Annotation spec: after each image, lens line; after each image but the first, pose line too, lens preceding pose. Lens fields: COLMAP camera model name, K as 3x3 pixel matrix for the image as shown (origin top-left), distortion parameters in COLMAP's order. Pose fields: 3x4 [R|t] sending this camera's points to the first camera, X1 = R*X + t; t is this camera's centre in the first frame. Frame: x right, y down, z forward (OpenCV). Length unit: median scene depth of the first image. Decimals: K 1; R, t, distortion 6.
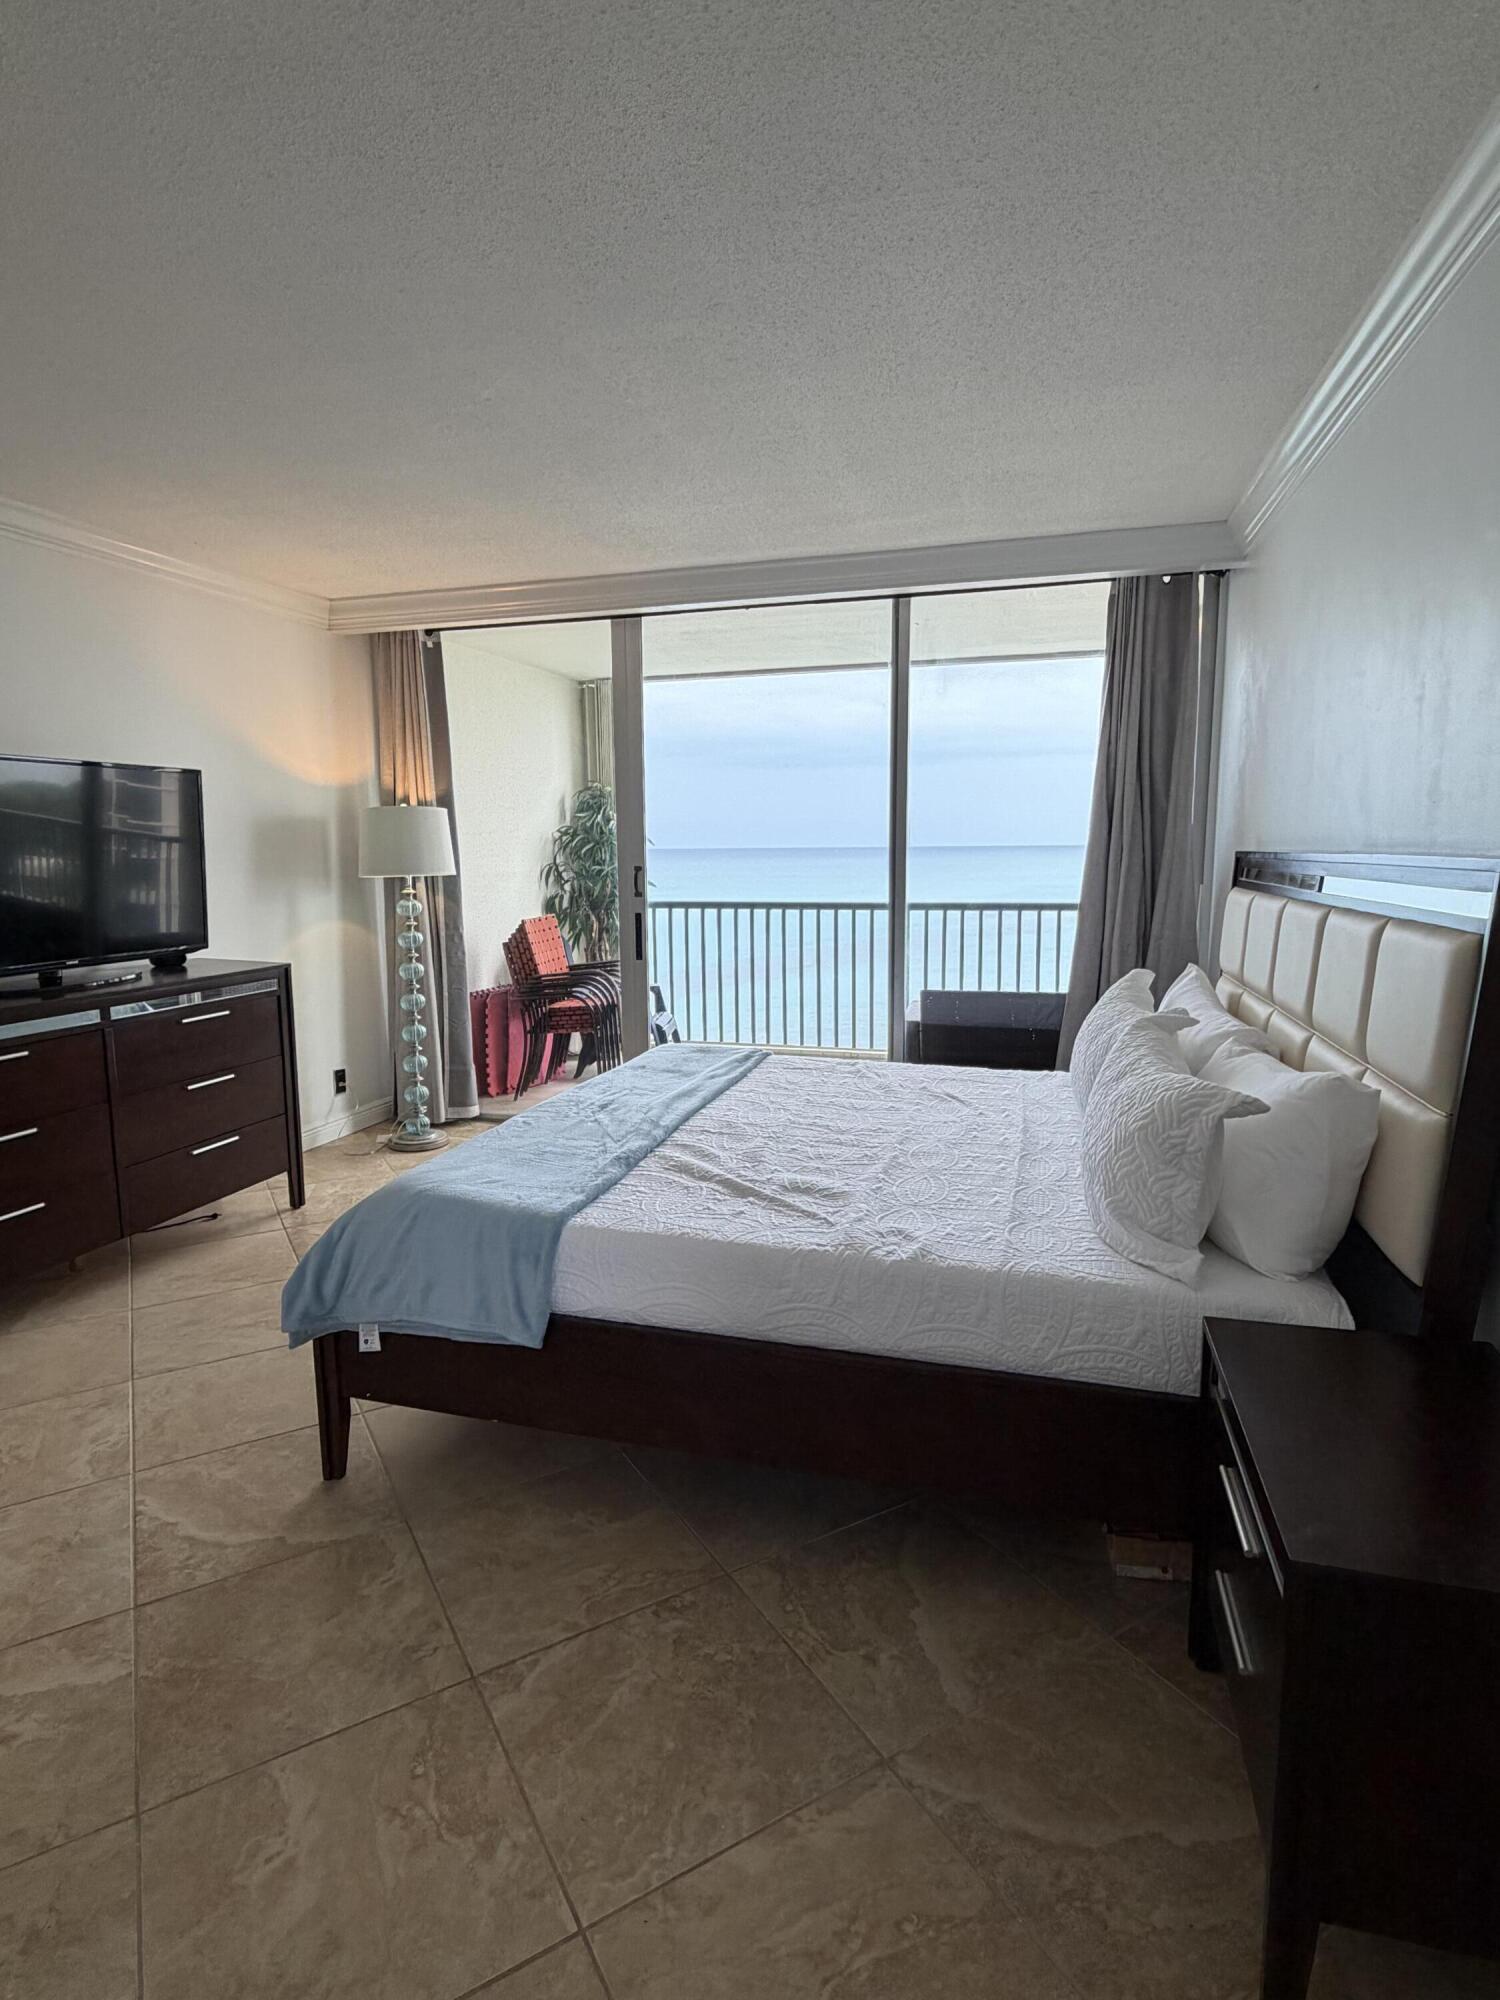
lens RADIAL K [[1025.3, 0, 744.5], [0, 1025.3, 992.6], [0, 0, 1]] dist [-0.026935, -0.000034]
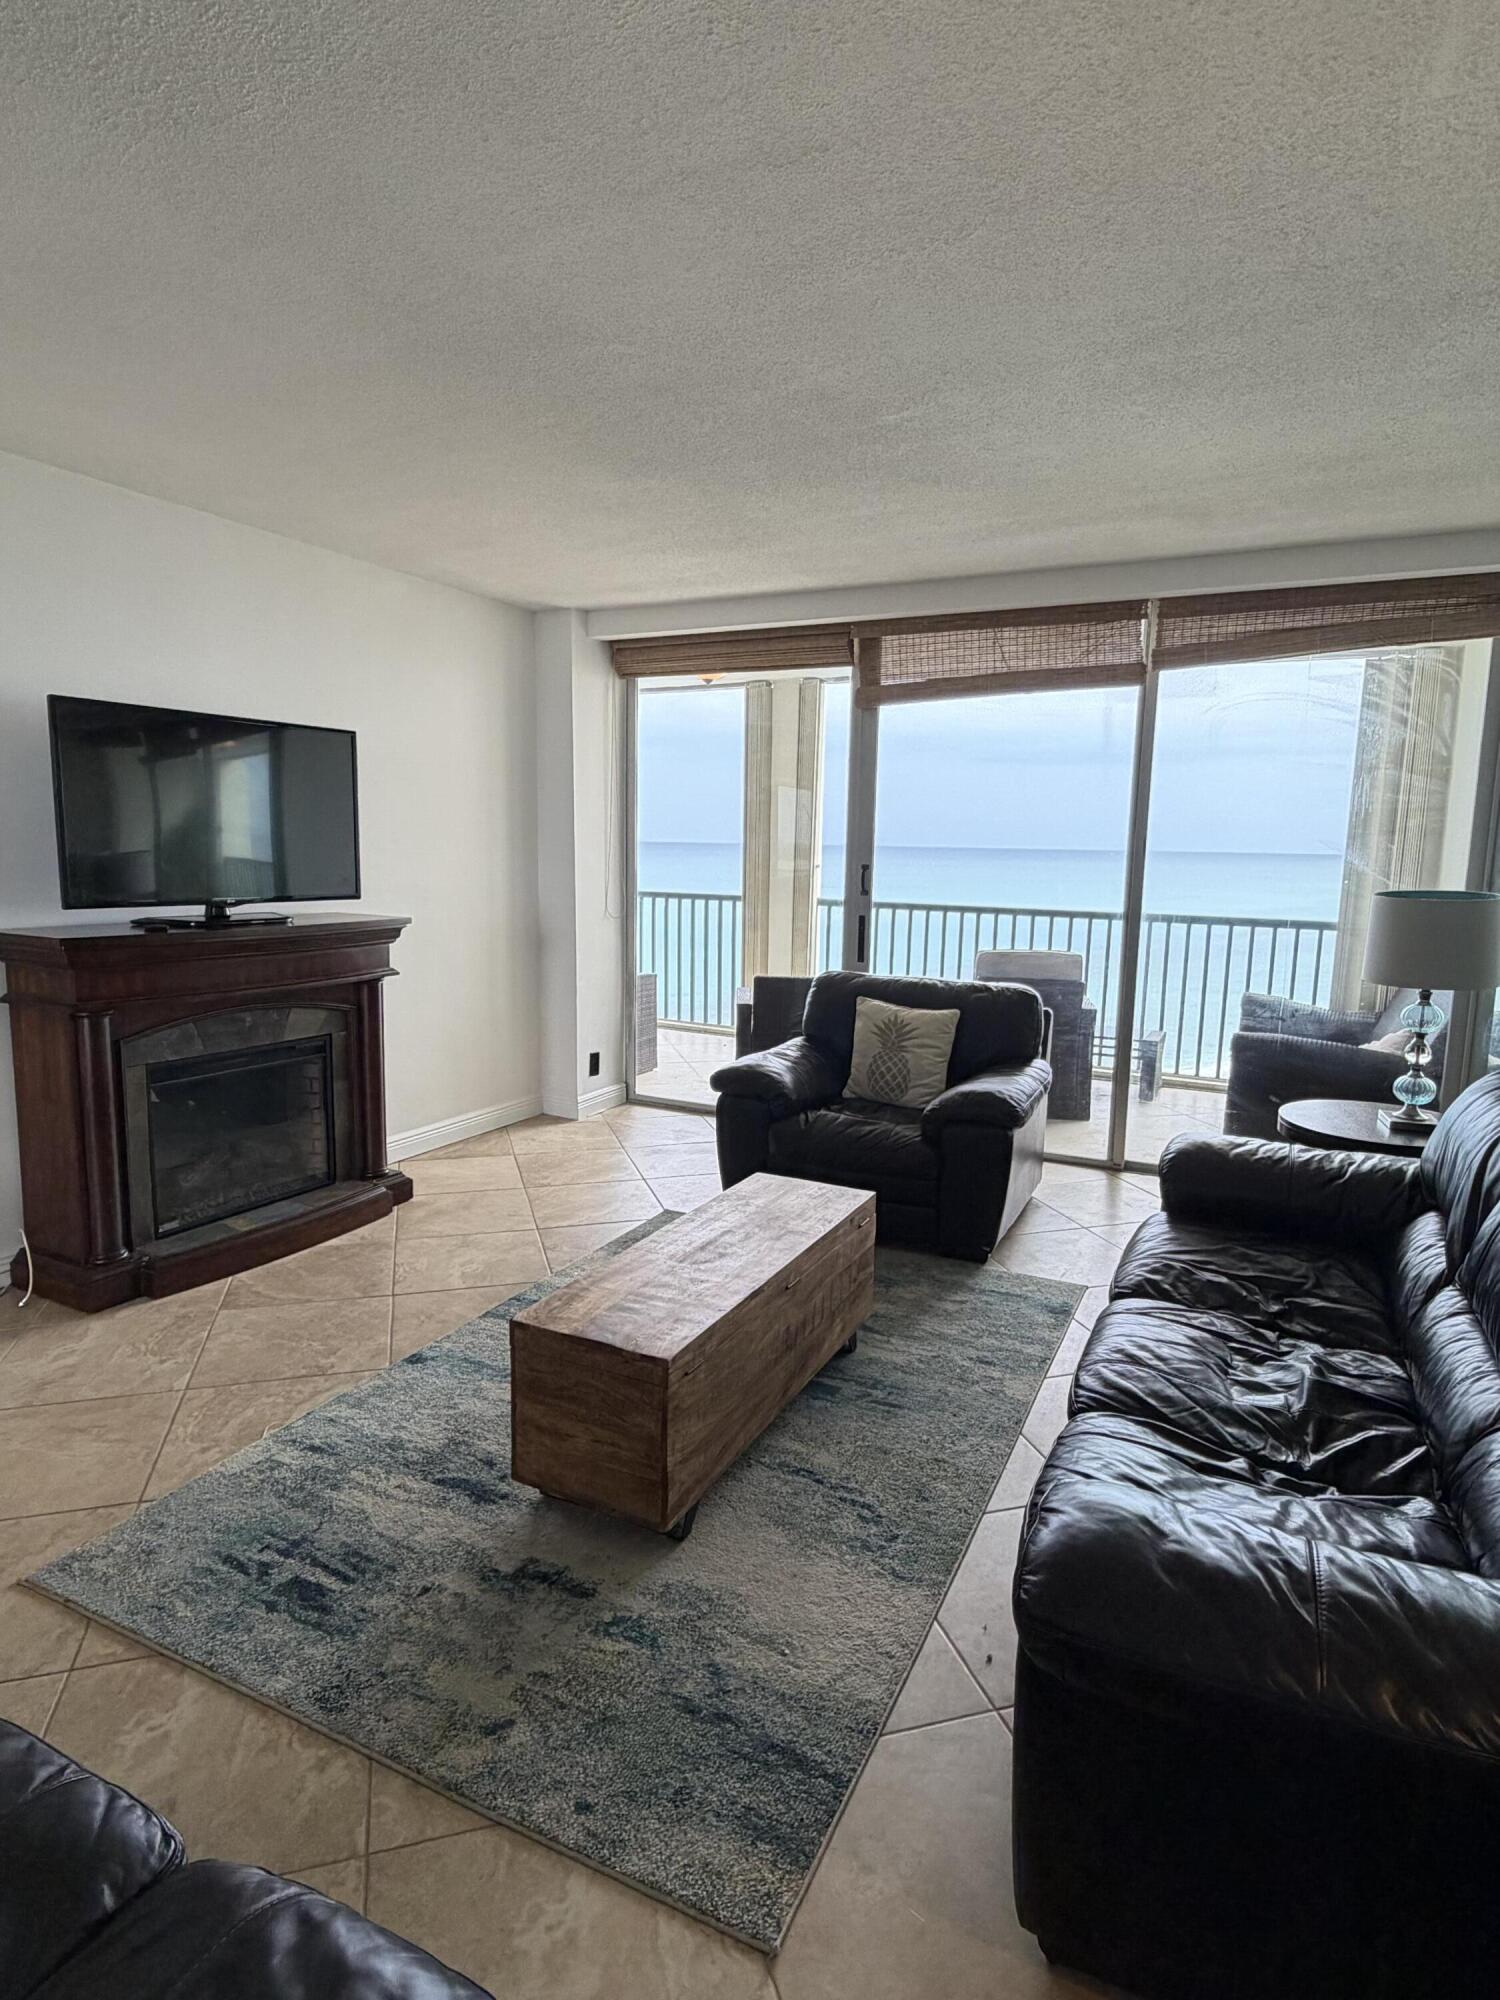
lens RADIAL K [[1094.5, 0, 736.6], [0, 1094.5, 1006.3], [0, 0, 1]] dist [0.002965, 0.000049]
pose [[0.972136, 0.064253, -0.225441, 0.672974], [-0.062541, 0.997934, 0.014732, 0.026383], [0.225922, -0.000222, 0.974145, -0.266582]]
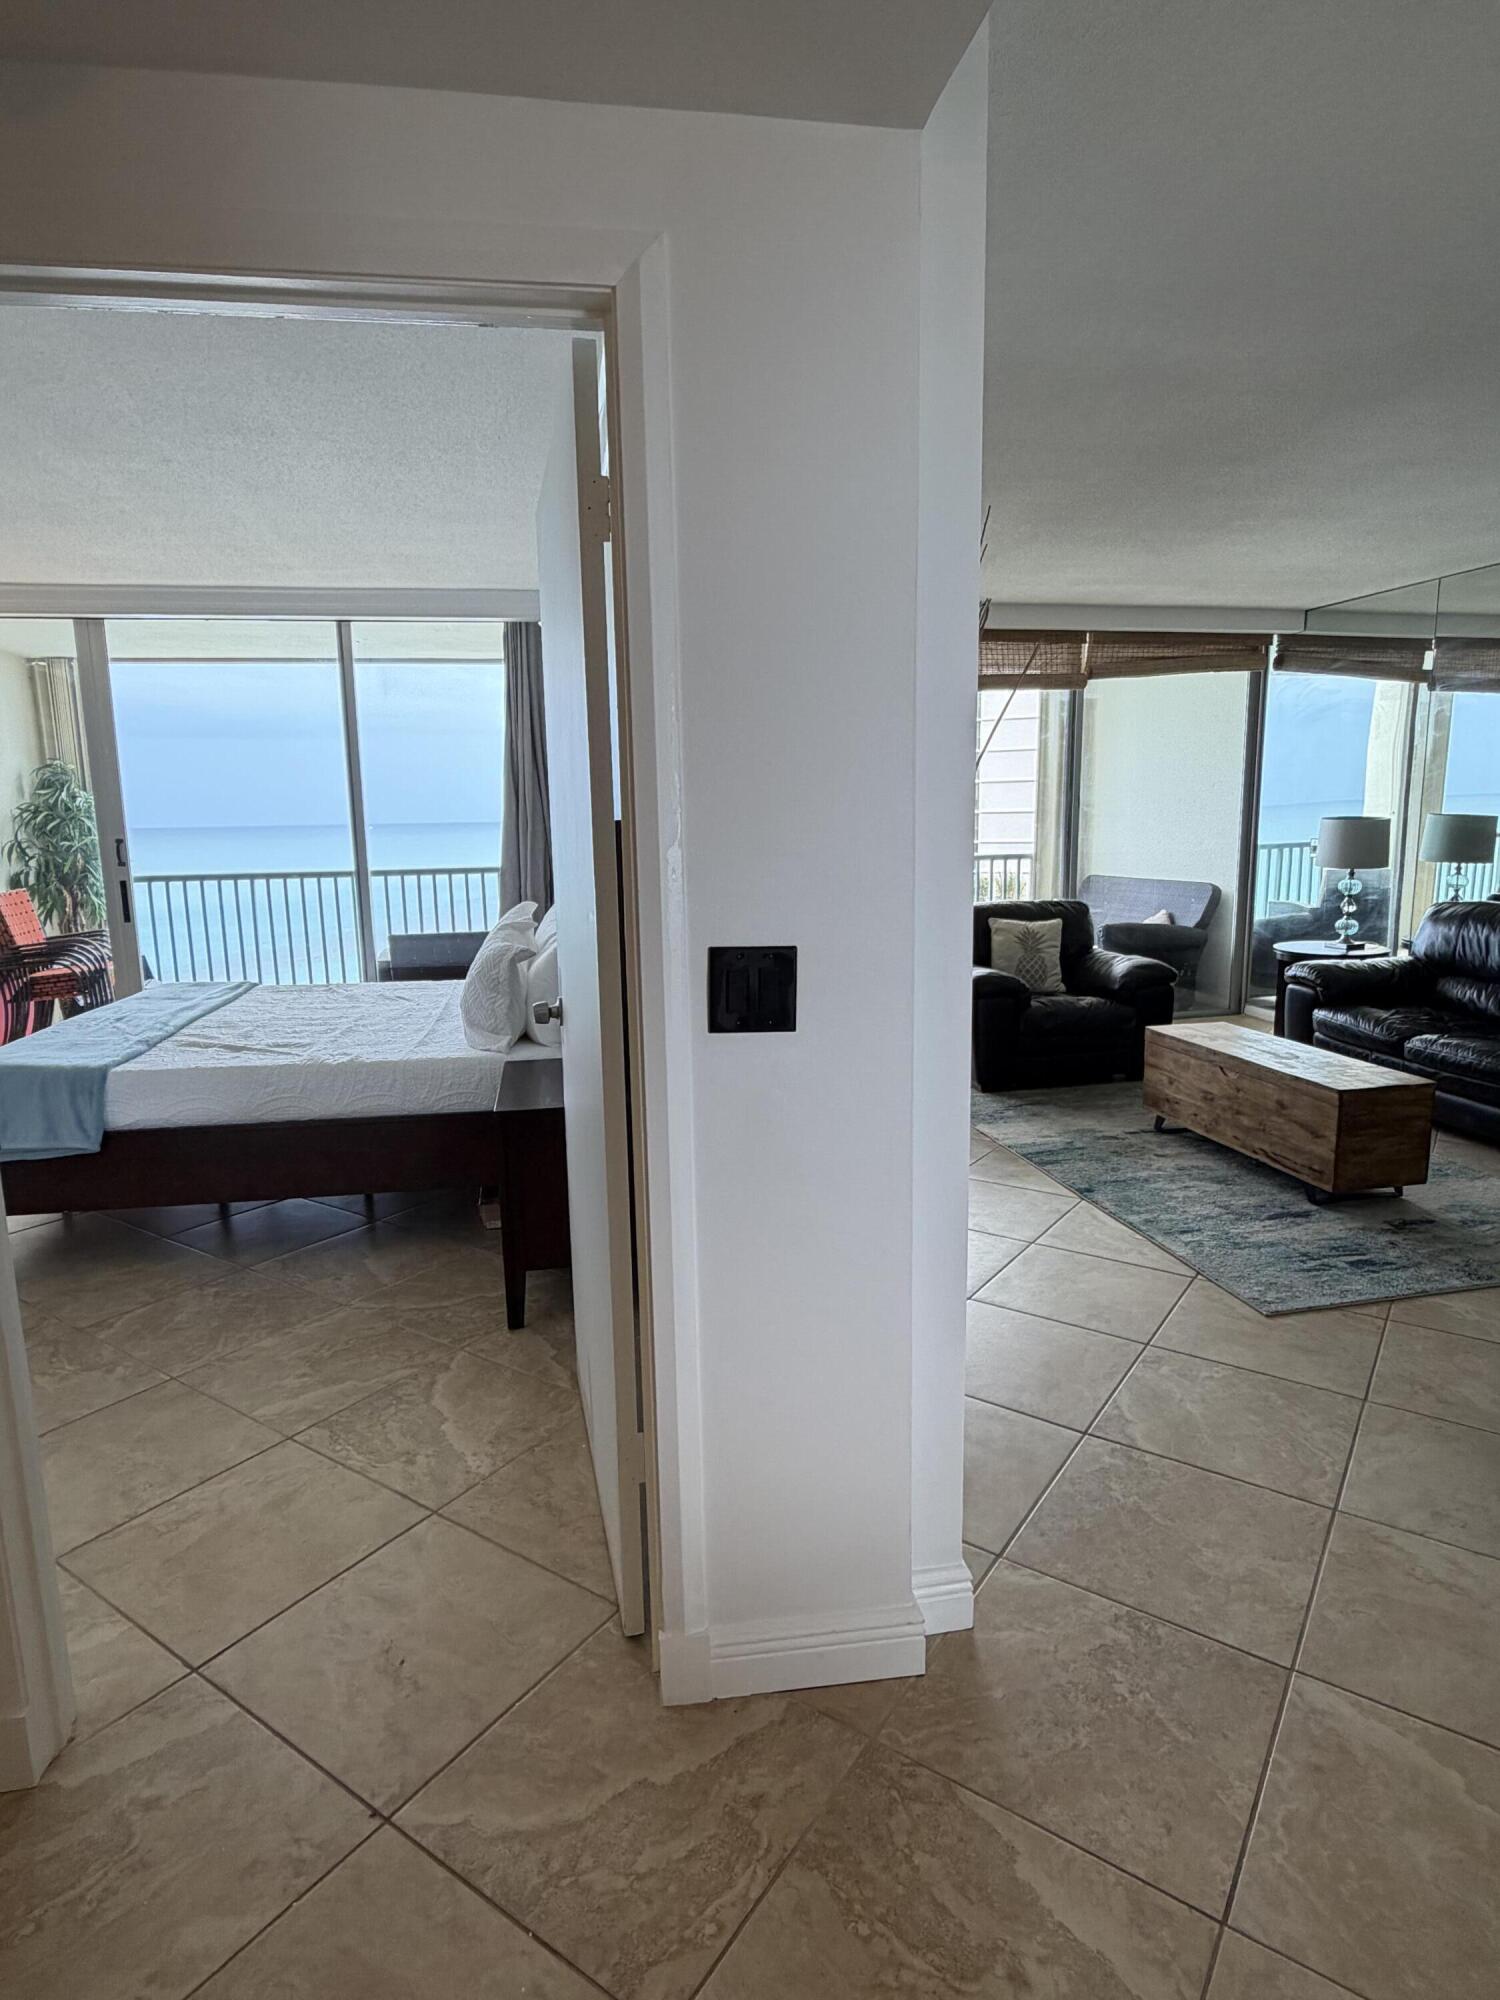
lens RADIAL K [[1094.5, 0, 743.3], [0, 1094.5, 1012.4], [0, 0, 1]] dist [0.002965, 0.000049]
pose [[0.906403, -0.078894, 0.414981, 0.002879], [0.067013, 0.996819, 0.043140, 0.051797], [-0.417065, -0.011293, 0.908807, -0.328360]]
